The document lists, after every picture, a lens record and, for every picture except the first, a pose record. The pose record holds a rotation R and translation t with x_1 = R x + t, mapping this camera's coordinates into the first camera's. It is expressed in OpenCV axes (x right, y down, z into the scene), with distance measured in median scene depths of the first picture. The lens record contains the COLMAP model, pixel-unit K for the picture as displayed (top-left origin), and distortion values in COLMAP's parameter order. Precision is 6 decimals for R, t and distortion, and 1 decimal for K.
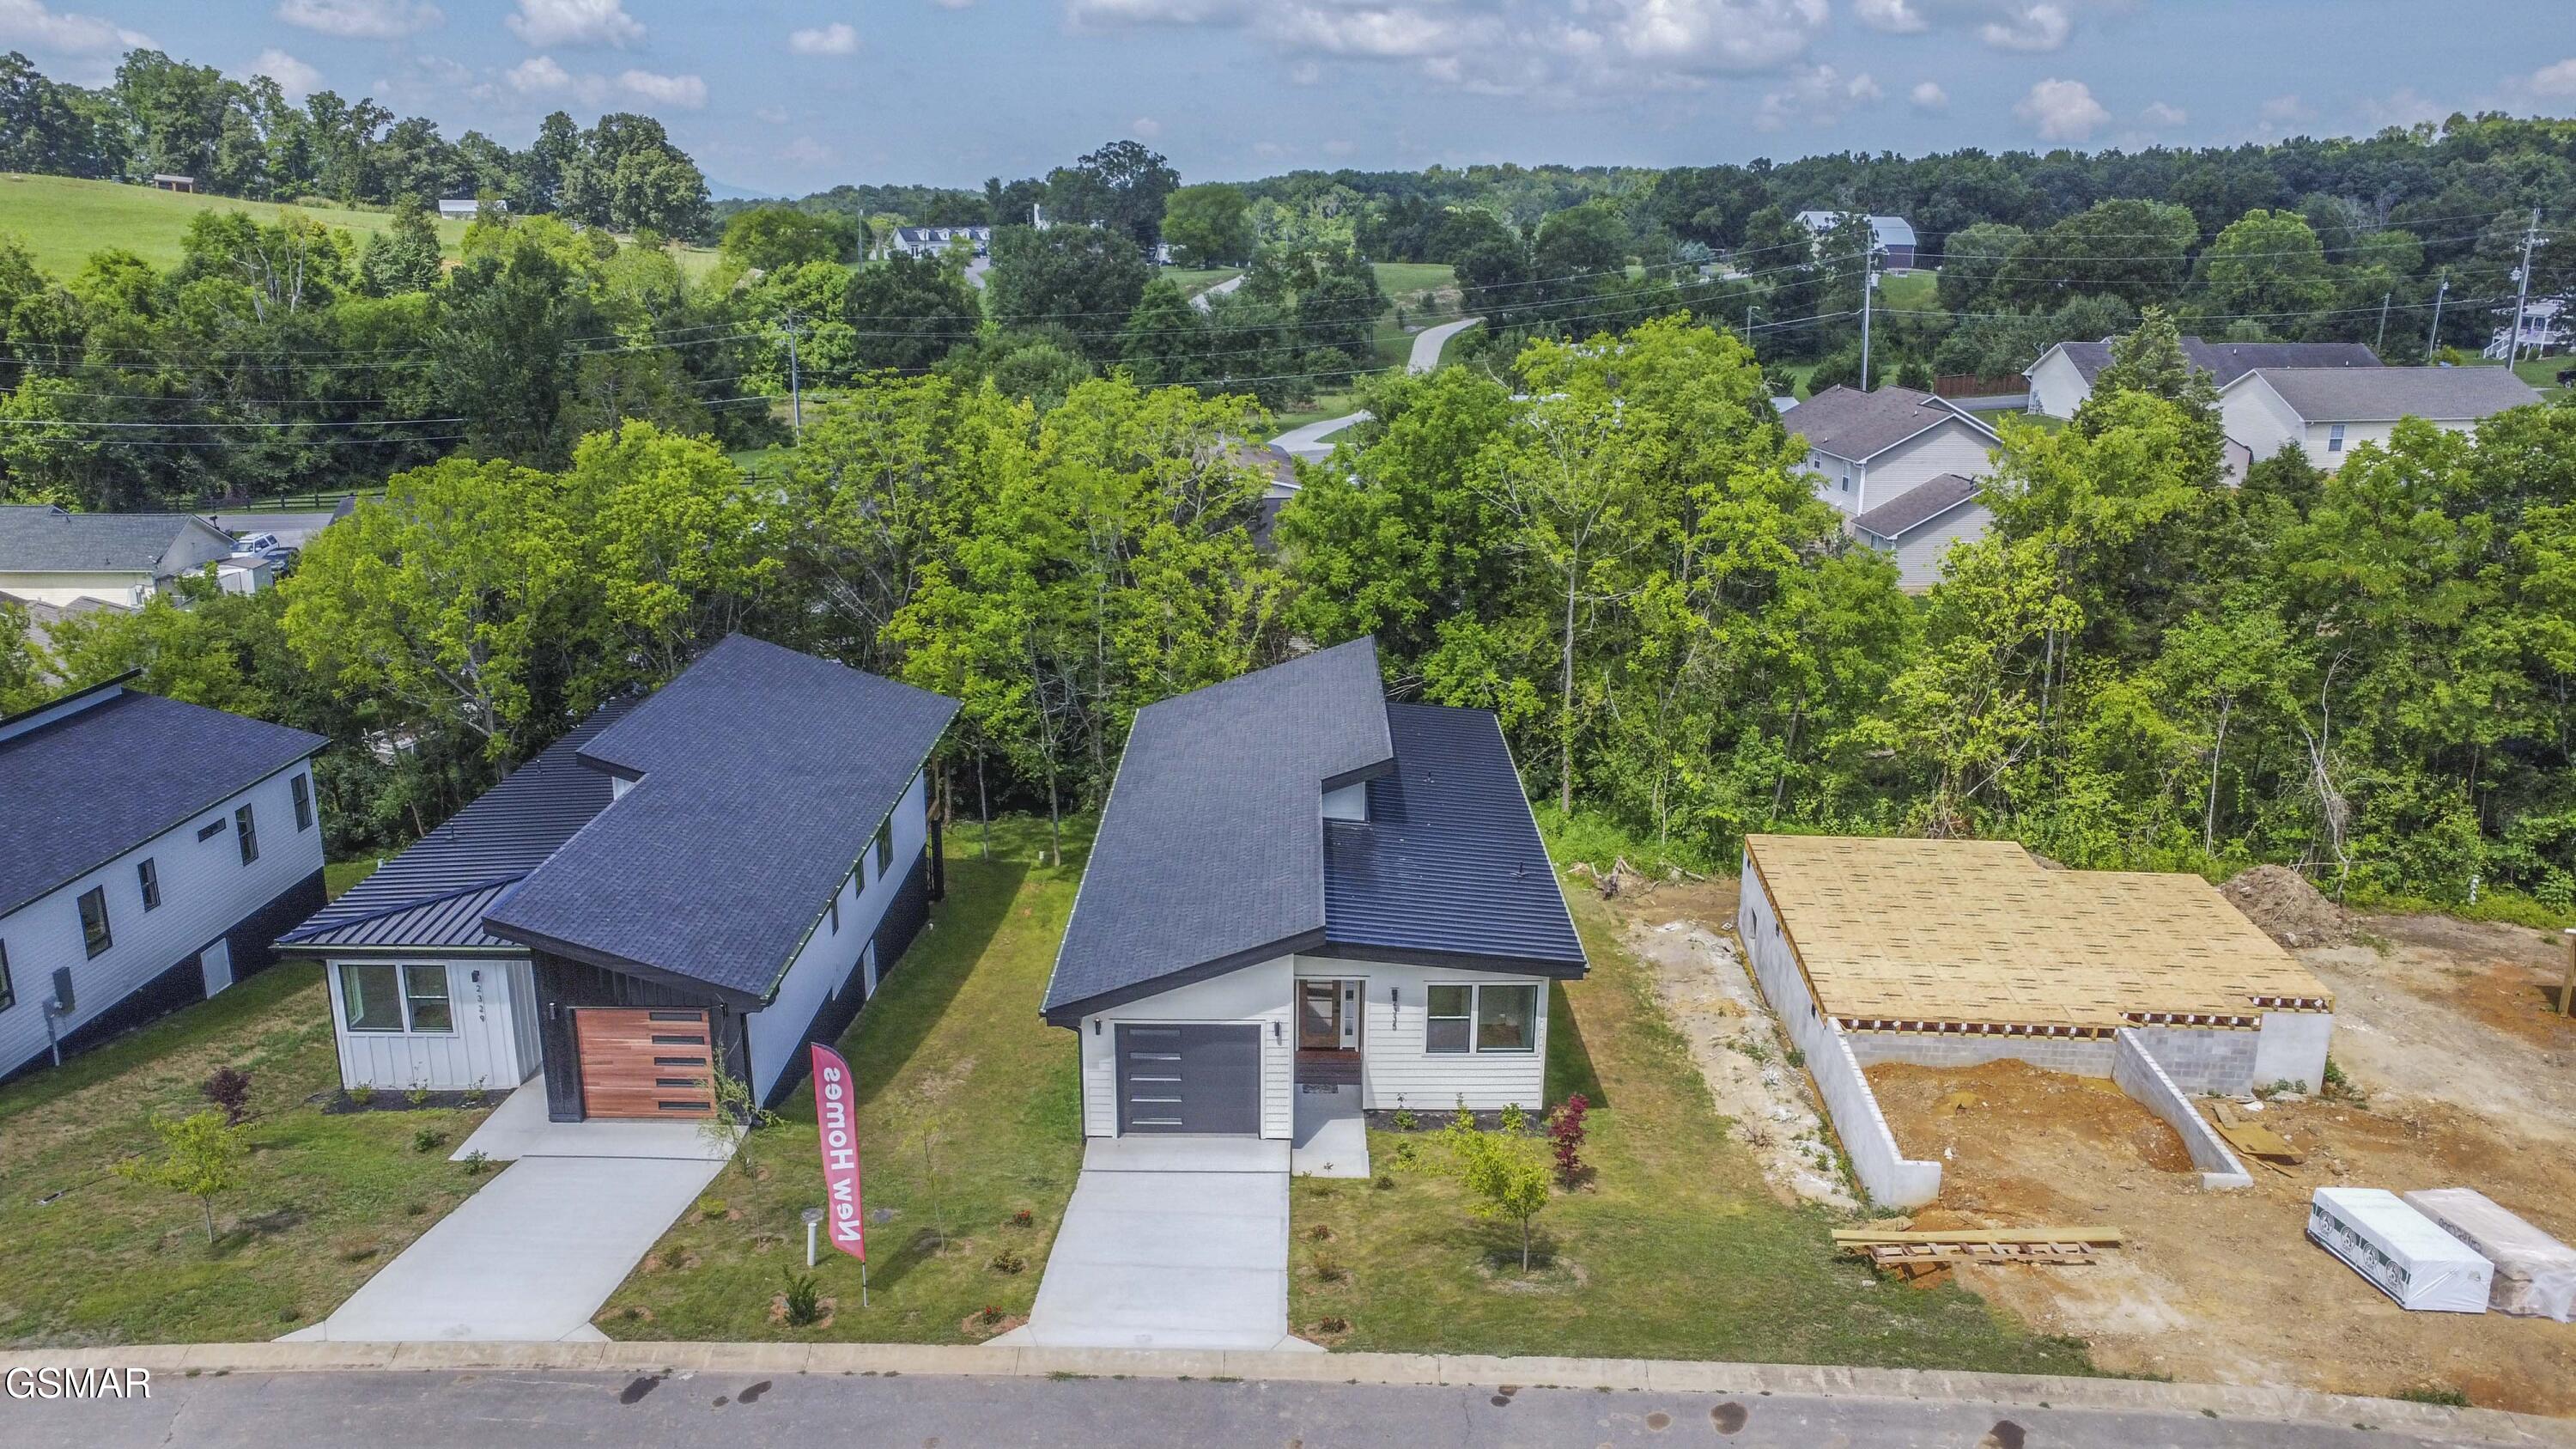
lens RADIAL K [[1968.4, 0, 1288.0], [0, 1968.4, 724.5], [0, 0, 1]] dist [-0.115280, 0.207990]
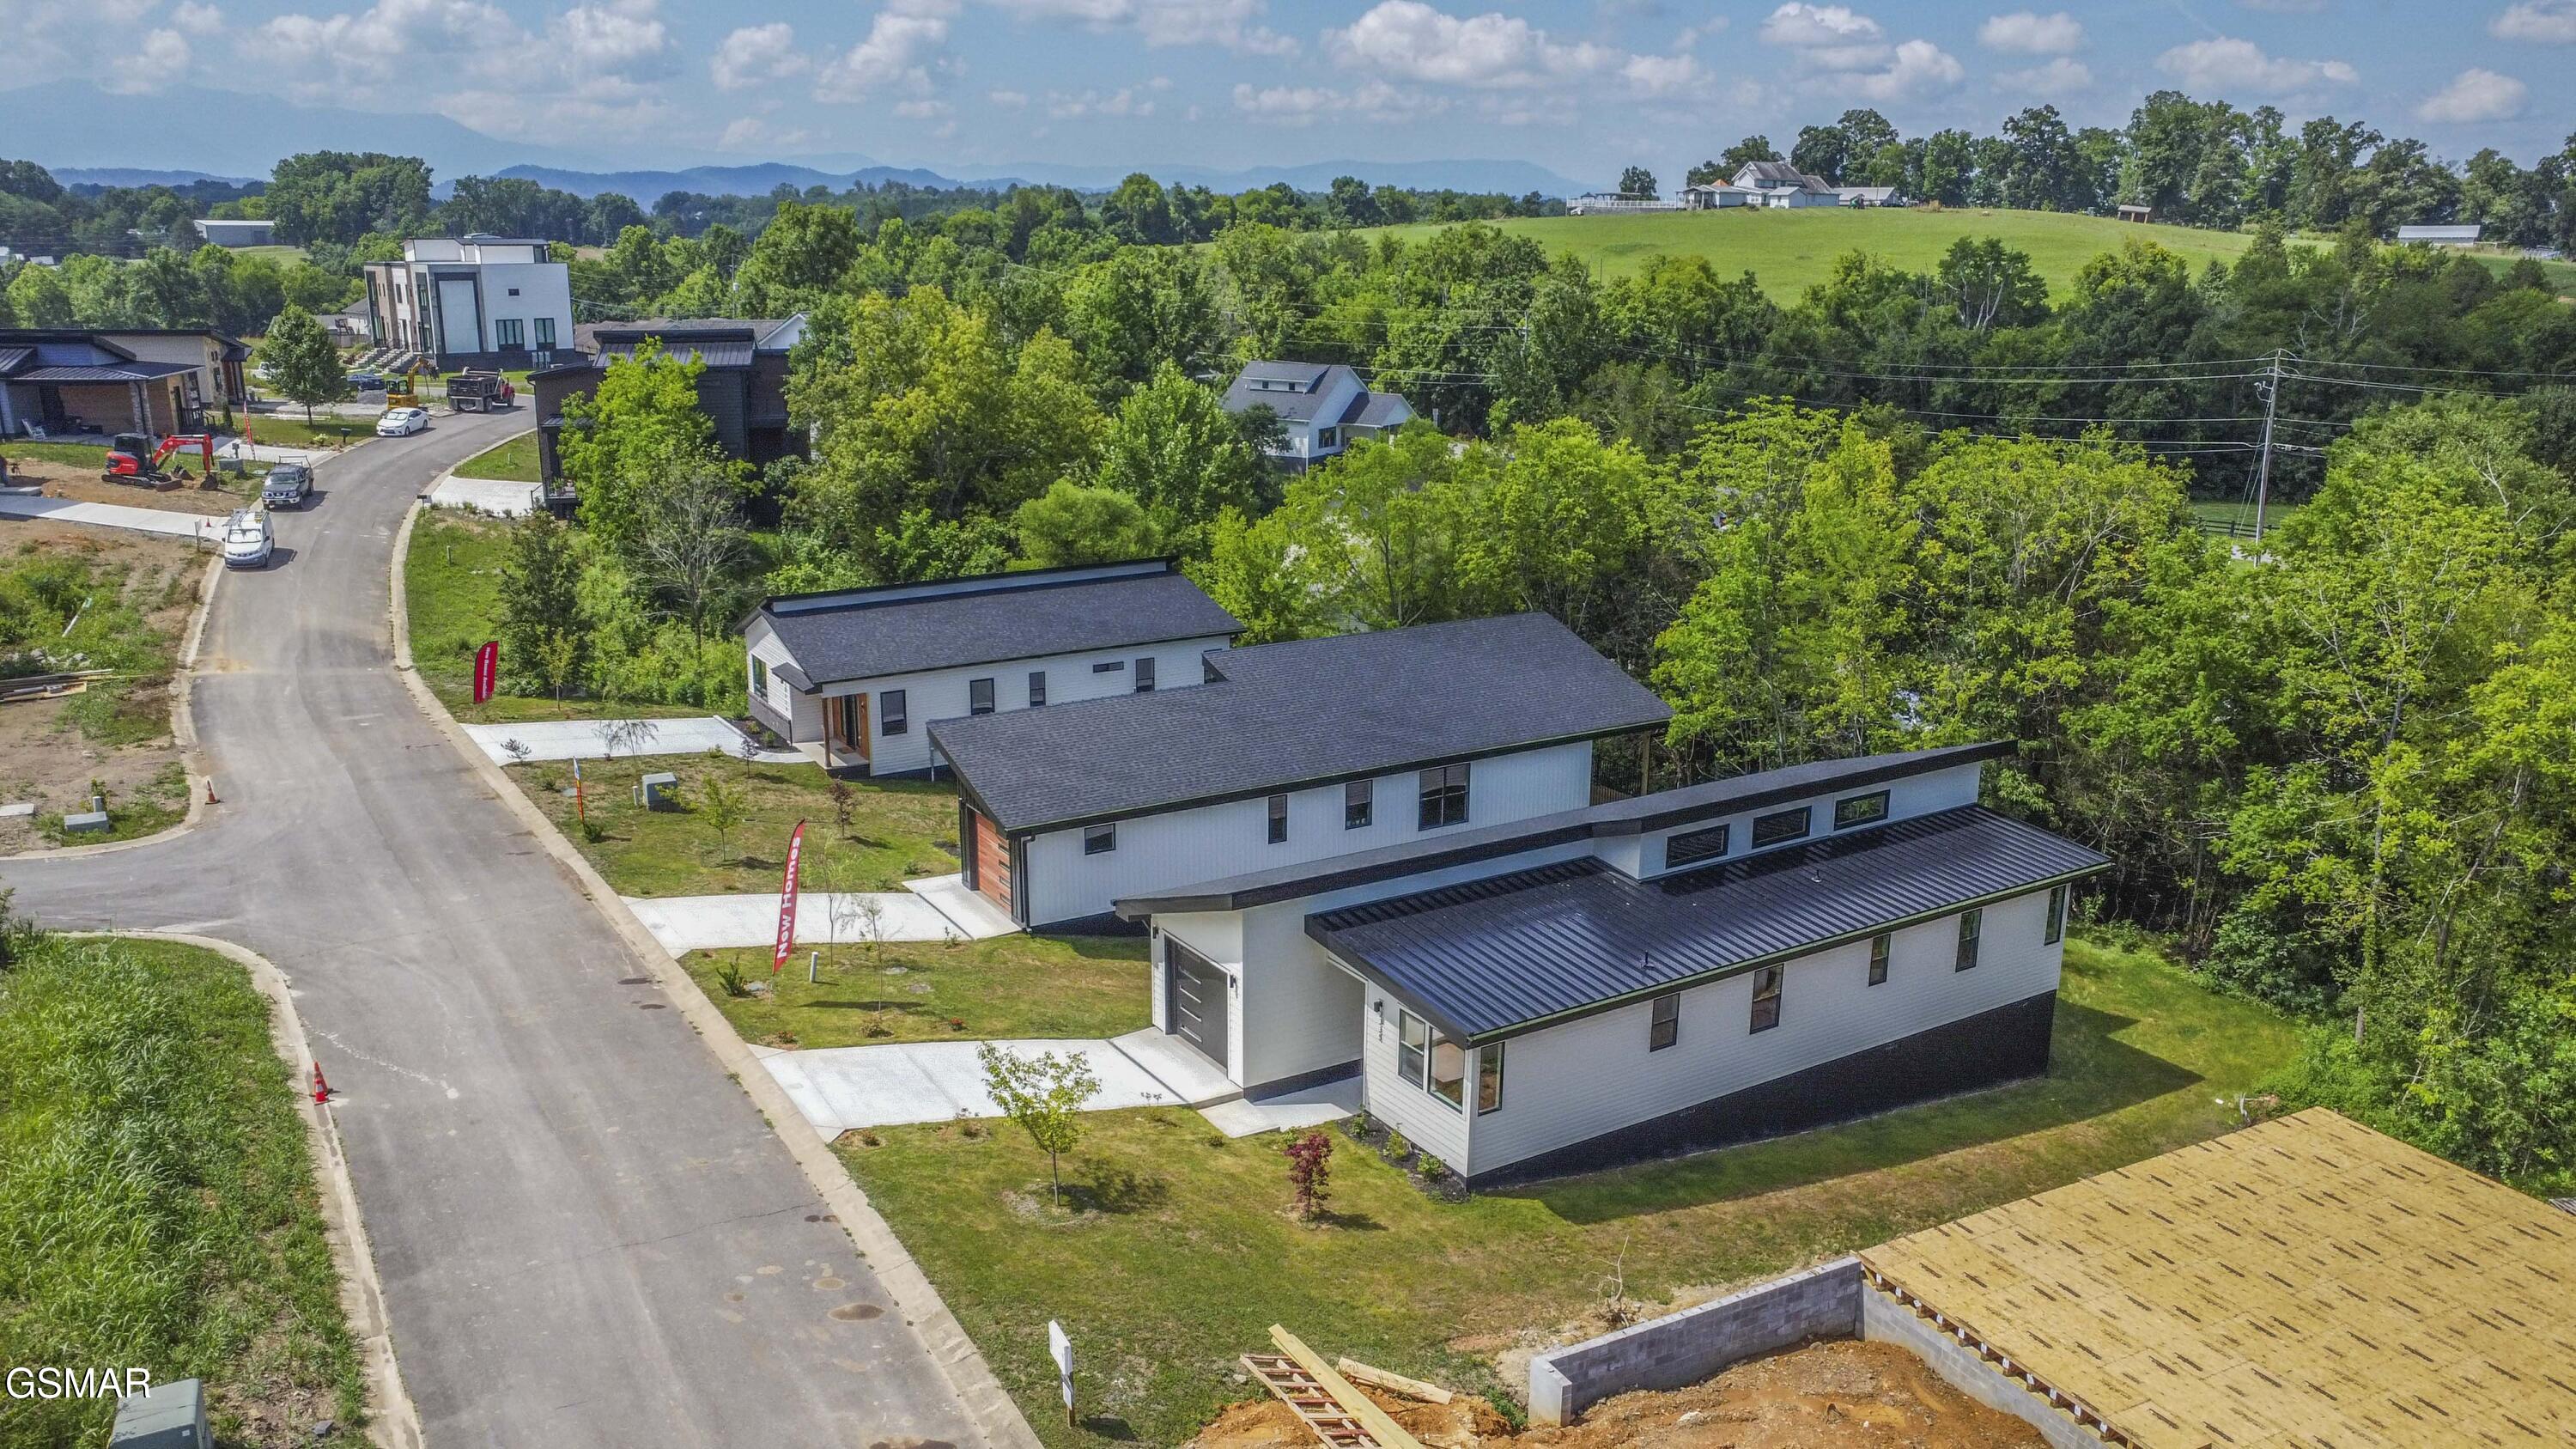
lens RADIAL K [[1968.4, 0, 1288.0], [0, 1968.4, 724.5], [0, 0, 1]] dist [-0.115280, 0.207990]
pose [[0.521392, 0.212821, -0.826352, 0.253207], [-0.222865, 0.968750, 0.108877, -0.032014], [0.823700, 0.127397, 0.552529, 0.111066]]
